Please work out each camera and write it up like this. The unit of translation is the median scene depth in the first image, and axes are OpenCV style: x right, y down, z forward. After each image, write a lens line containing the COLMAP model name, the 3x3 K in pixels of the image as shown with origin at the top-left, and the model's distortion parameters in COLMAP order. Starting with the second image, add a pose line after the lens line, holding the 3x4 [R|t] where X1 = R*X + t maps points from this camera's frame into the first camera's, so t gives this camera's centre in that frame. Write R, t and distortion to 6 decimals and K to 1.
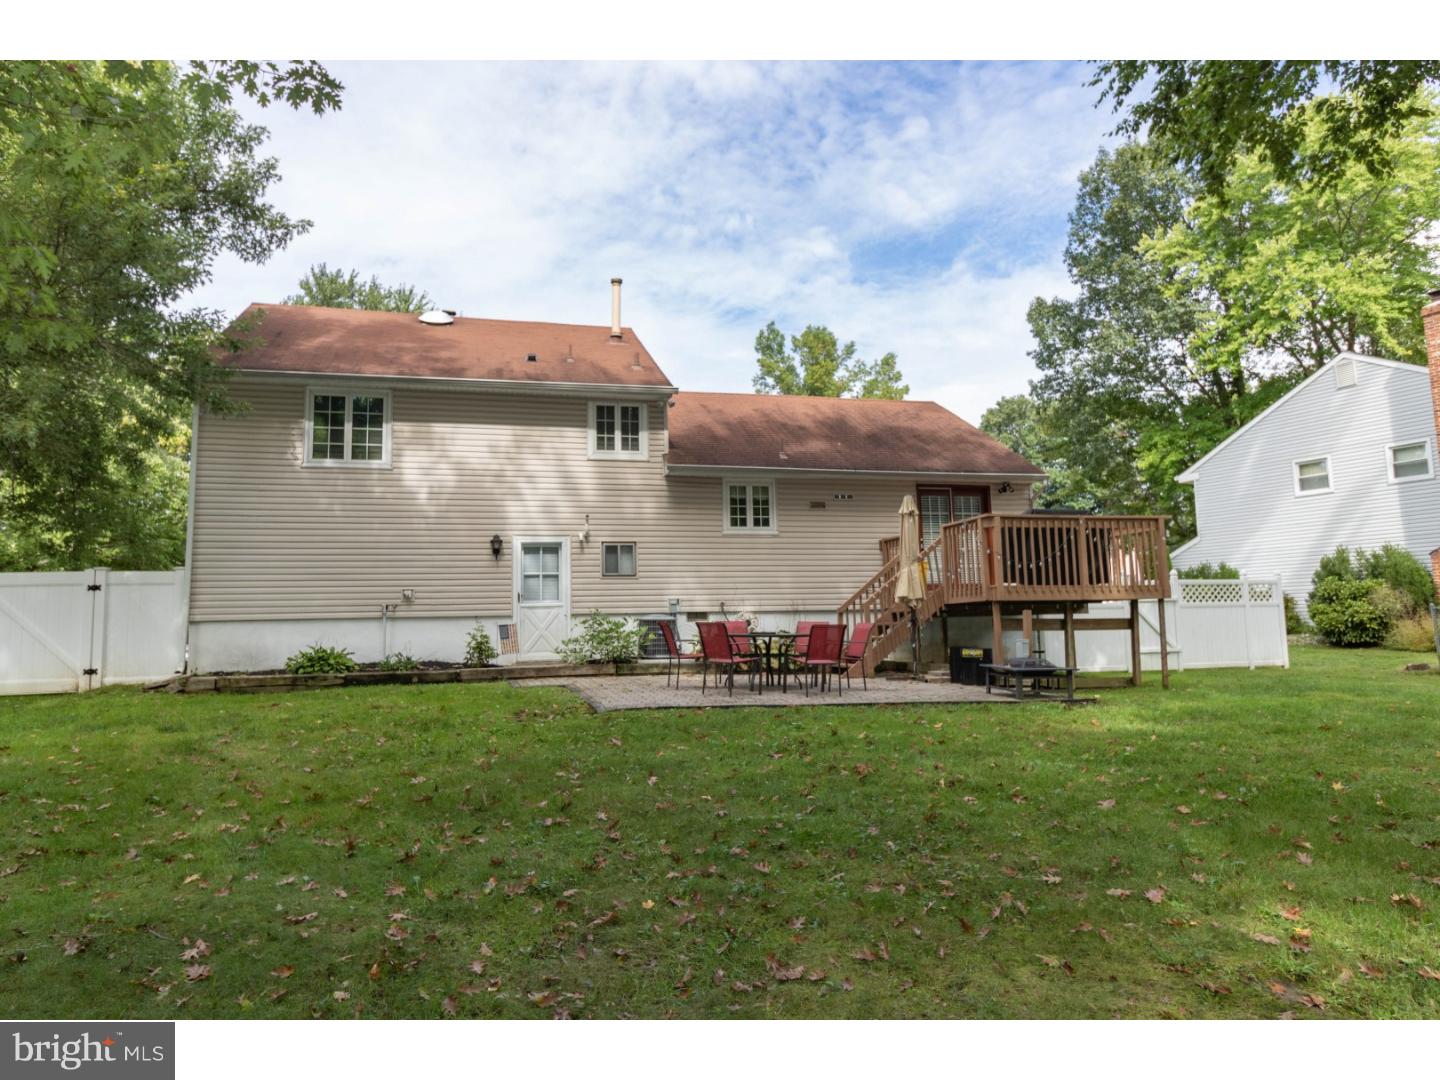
lens RADIAL K [[916.1, 0, 720.0], [0, 916.1, 540.0], [0, 0, 1]] dist [0.006921, 0.001034]
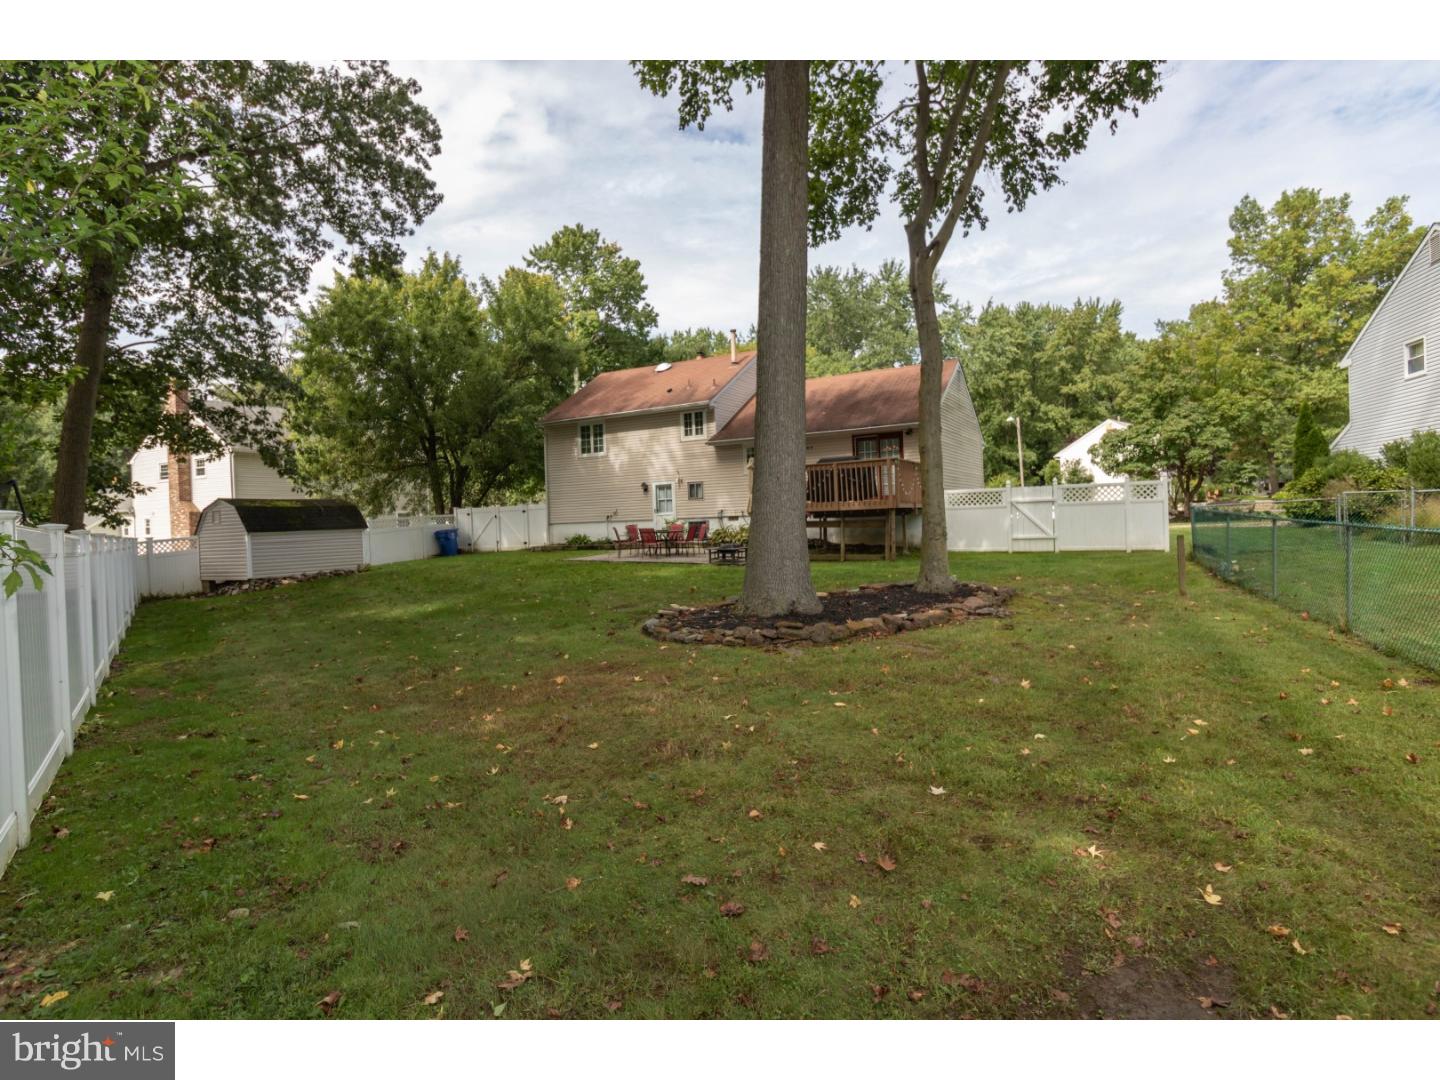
lens RADIAL K [[790.3, 0, 717.0], [0, 790.3, 522.2], [0, 0, 1]] dist [0.001301, 0.000431]
pose [[0.720561, -0.003693, -0.693382, 1.128274], [0.087457, 0.992484, 0.085598, -0.054517], [0.687854, -0.122320, 0.715468, -0.212637]]
